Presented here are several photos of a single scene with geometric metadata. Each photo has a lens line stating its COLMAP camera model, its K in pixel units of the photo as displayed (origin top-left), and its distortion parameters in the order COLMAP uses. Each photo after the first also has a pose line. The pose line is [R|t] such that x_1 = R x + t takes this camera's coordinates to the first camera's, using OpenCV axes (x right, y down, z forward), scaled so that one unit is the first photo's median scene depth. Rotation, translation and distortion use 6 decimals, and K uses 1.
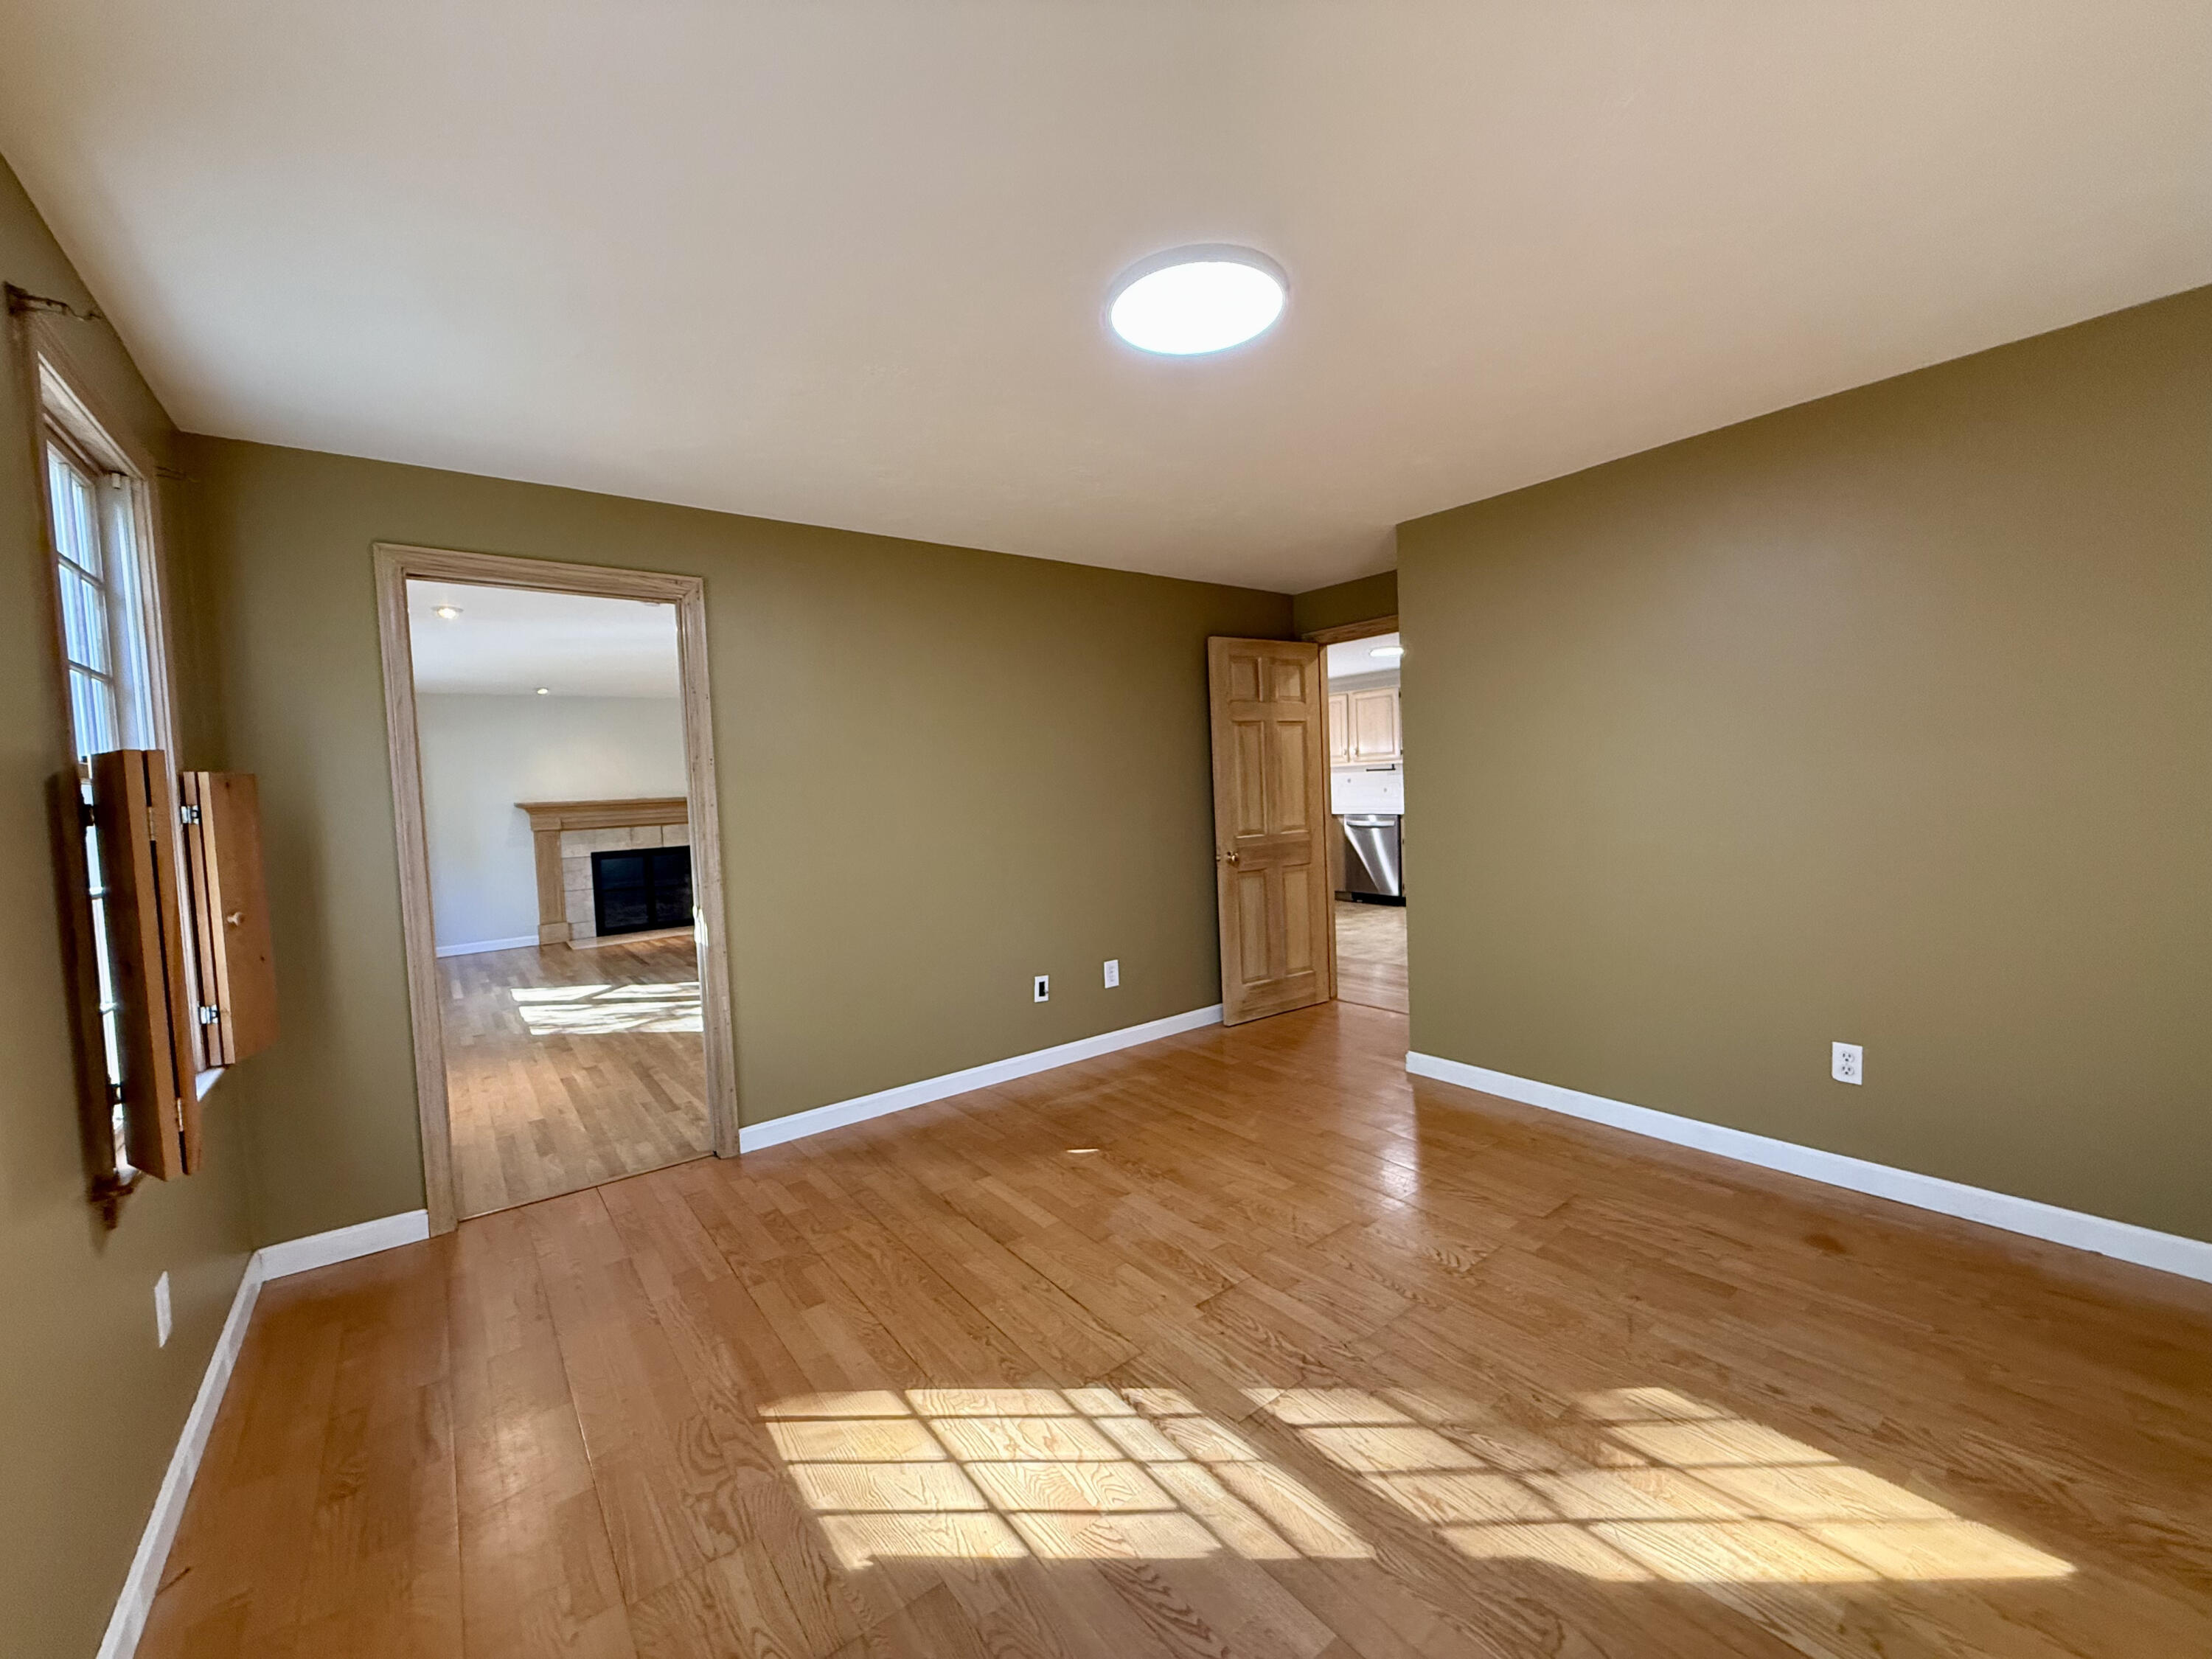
lens RADIAL K [[878.3, 0, 1098.8], [0, 878.3, 826.9], [0, 0, 1]] dist [0.001288, -0.000347]
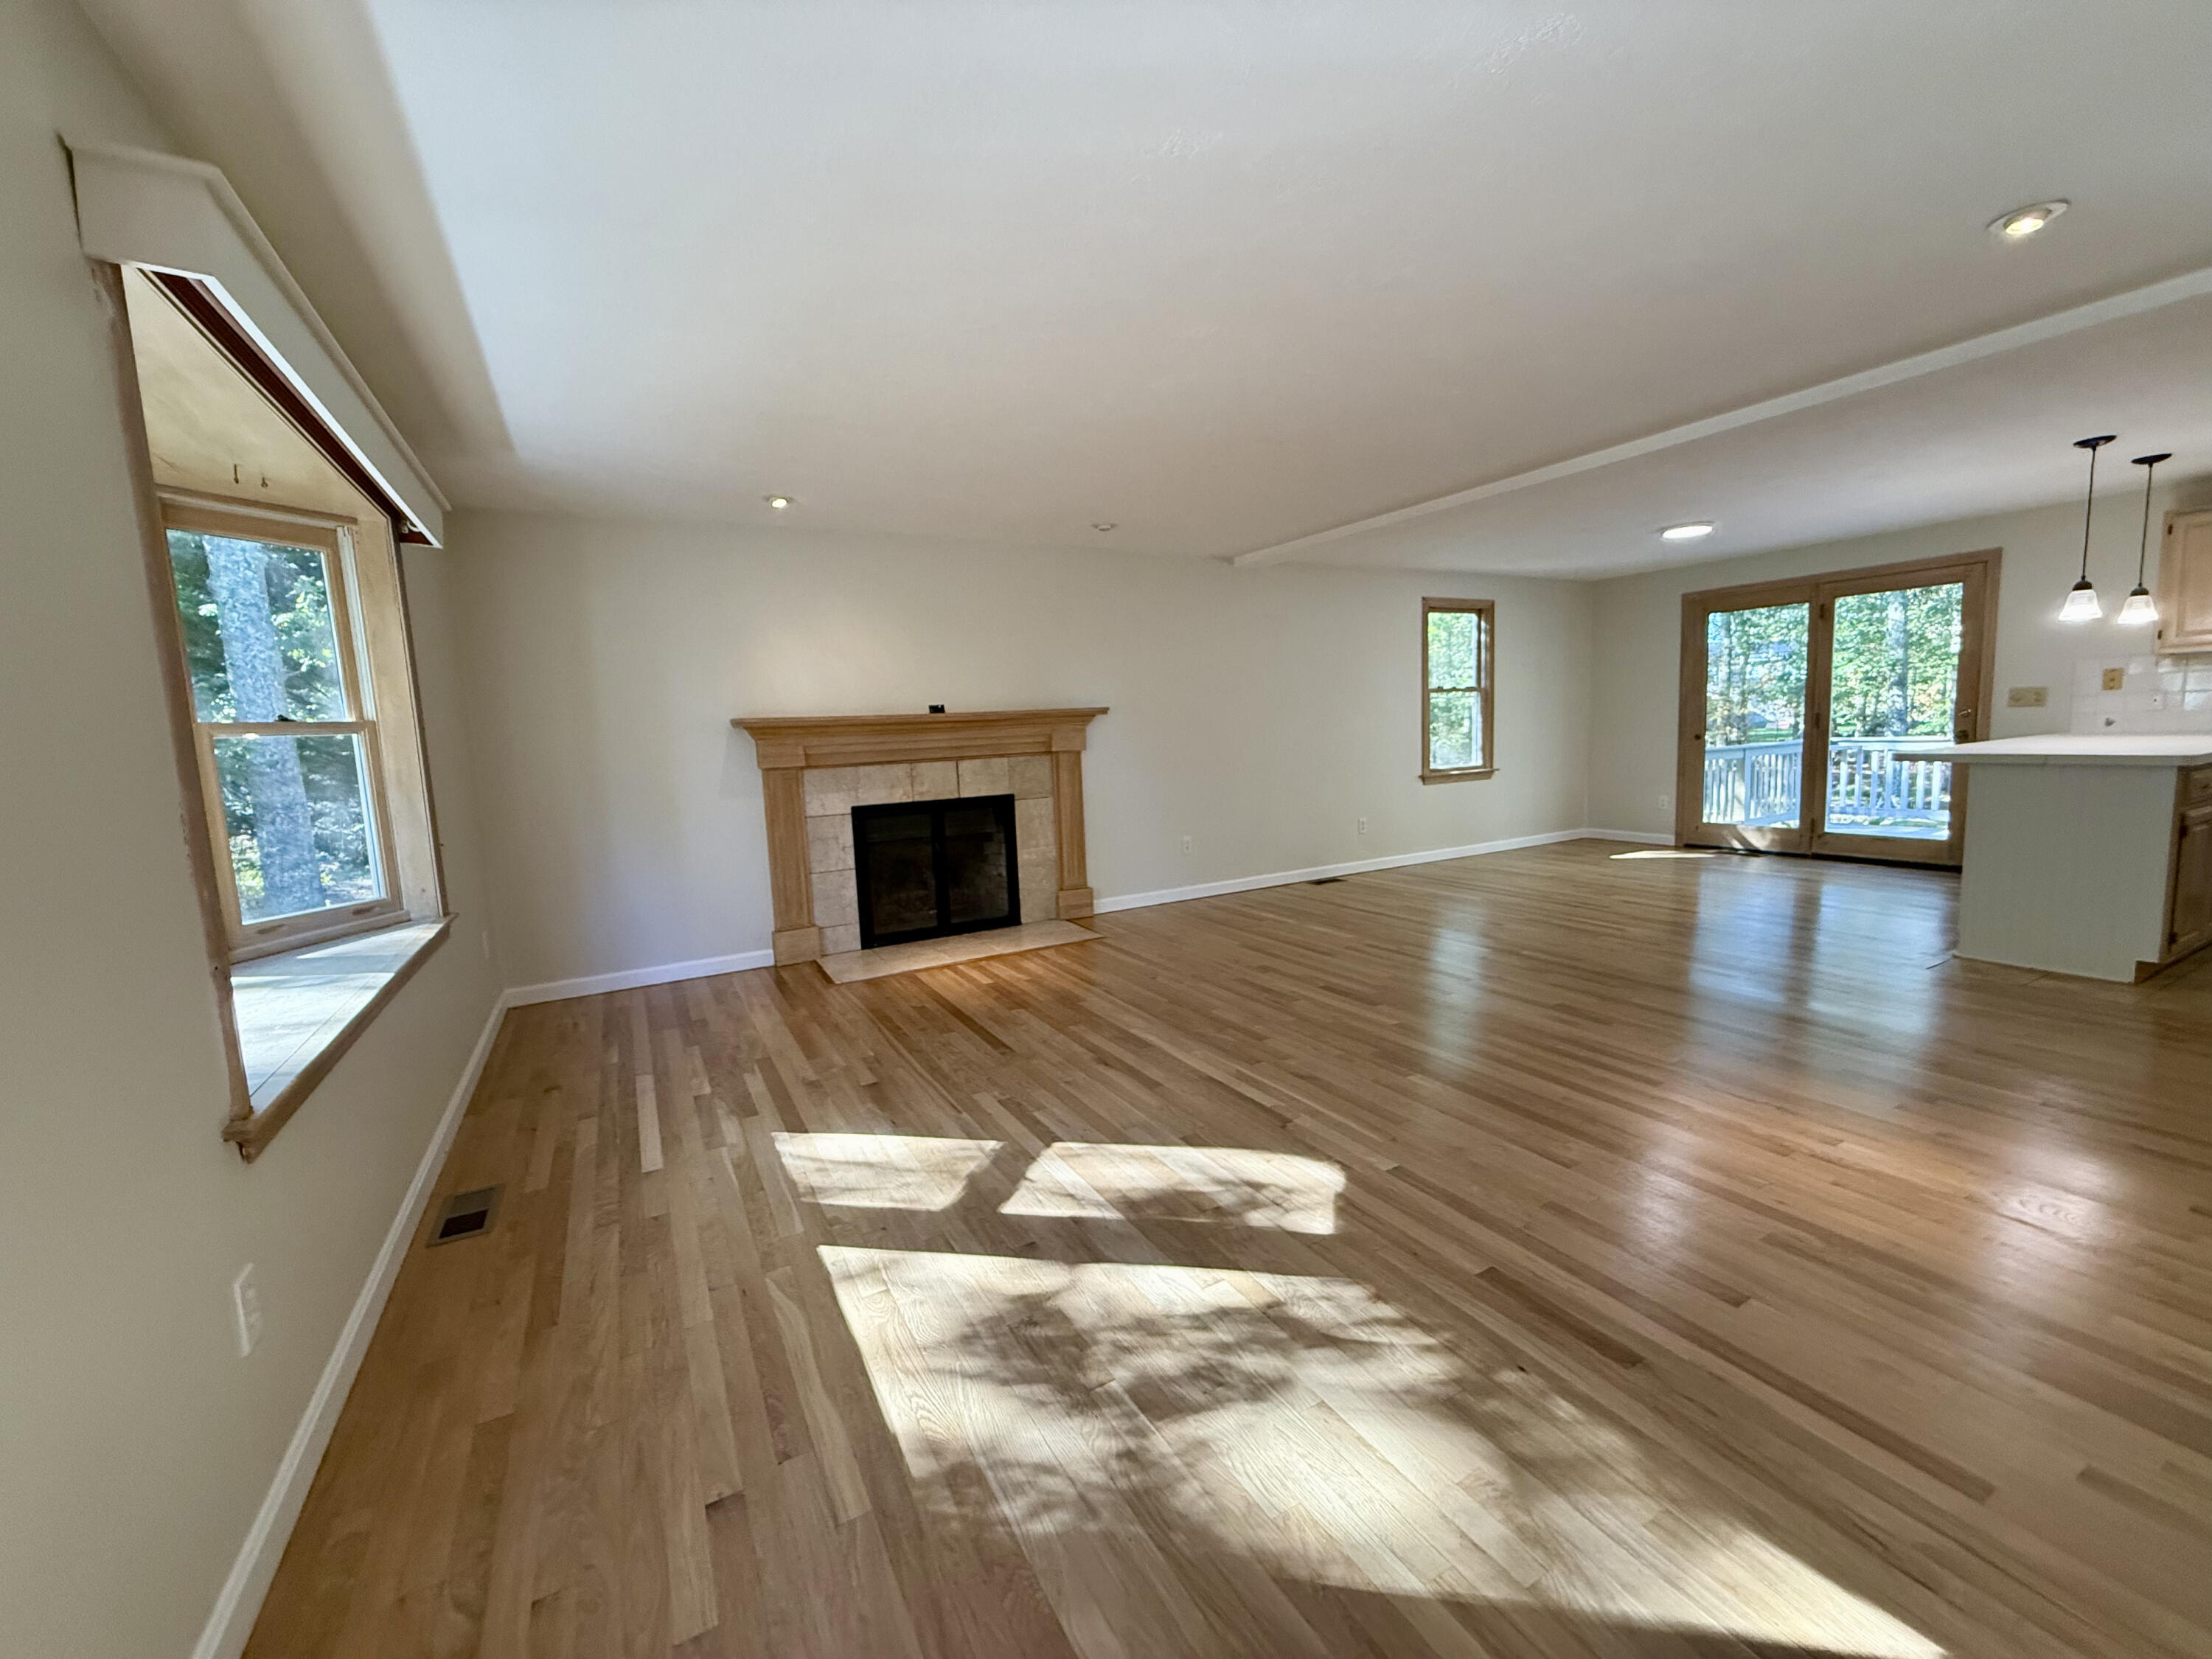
lens RADIAL K [[878.3, 0, 1097.8], [0, 878.3, 830.0], [0, 0, 1]] dist [0.001288, -0.000347]
pose [[0.988397, 0.017468, -0.150882, -0.334180], [-0.007104, 0.997594, 0.068958, 0.003607], [0.151723, -0.067086, 0.986144, 0.459350]]
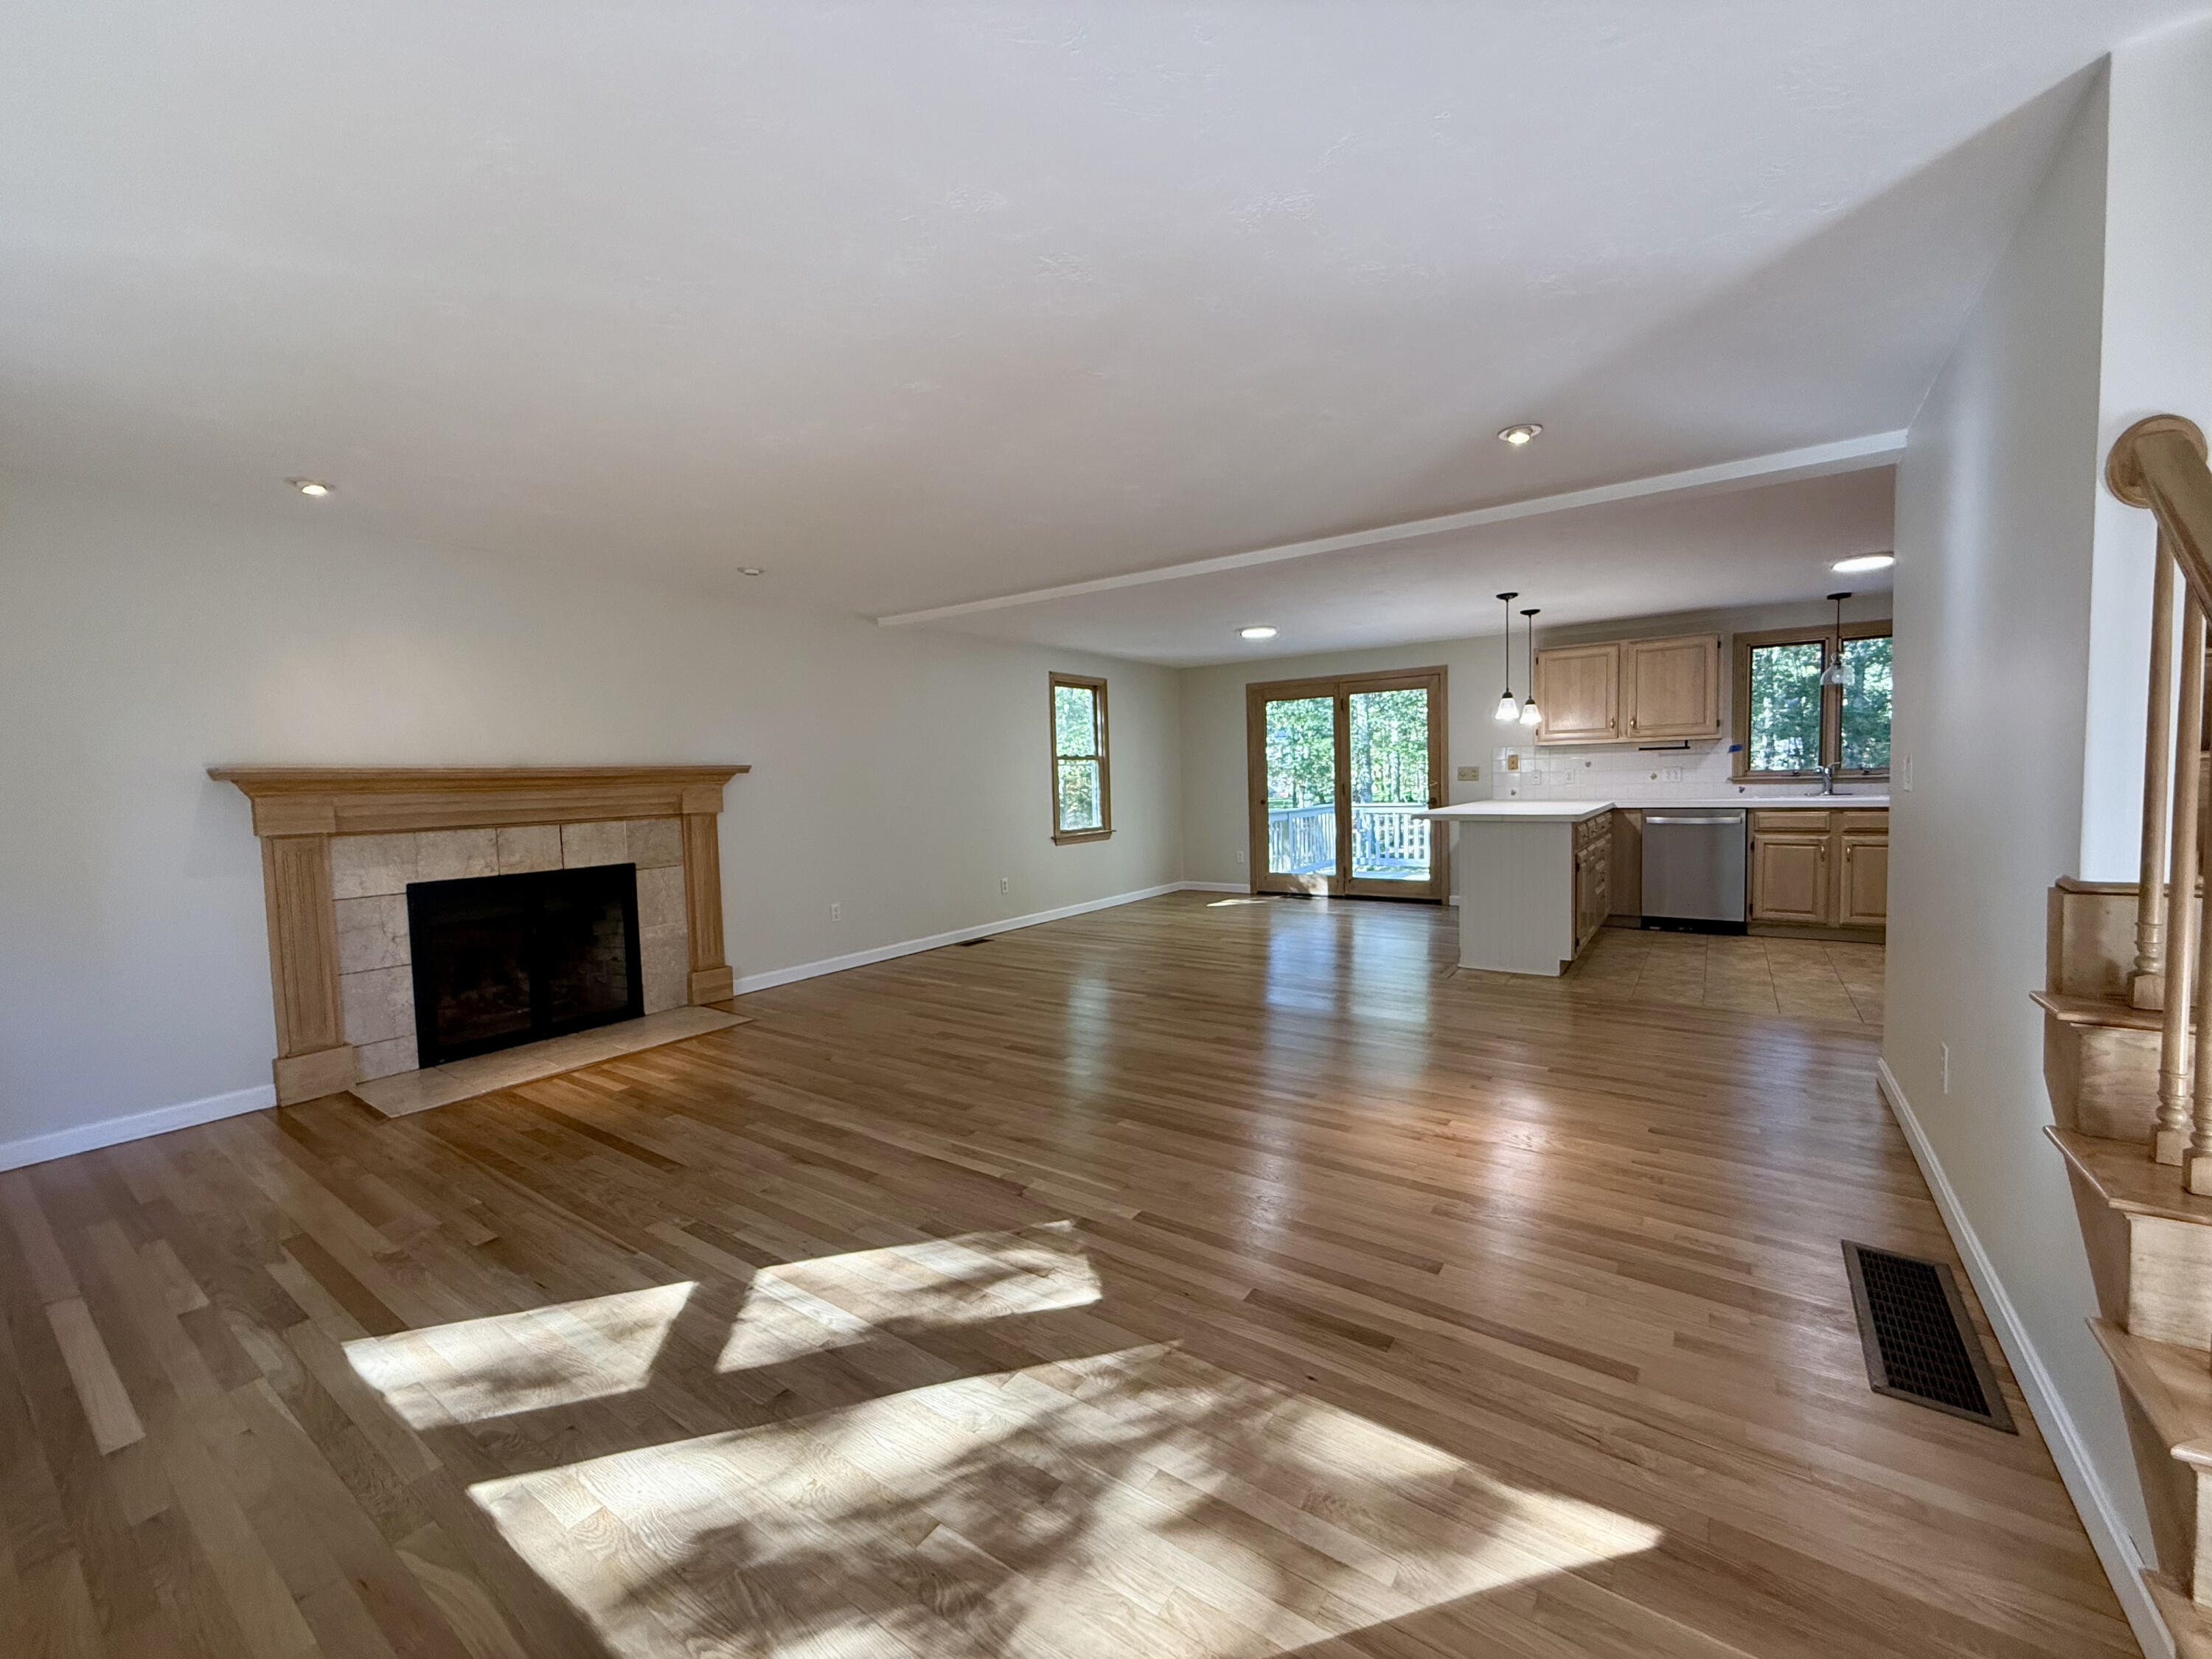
lens RADIAL K [[878.3, 0, 1097.6], [0, 878.3, 833.1], [0, 0, 1]] dist [0.001288, -0.000347]
pose [[0.955162, -0.003813, 0.296059, -0.377633], [0.004400, 0.999989, -0.001317, 0.005306], [-0.296051, 0.002561, 0.955169, 0.471544]]
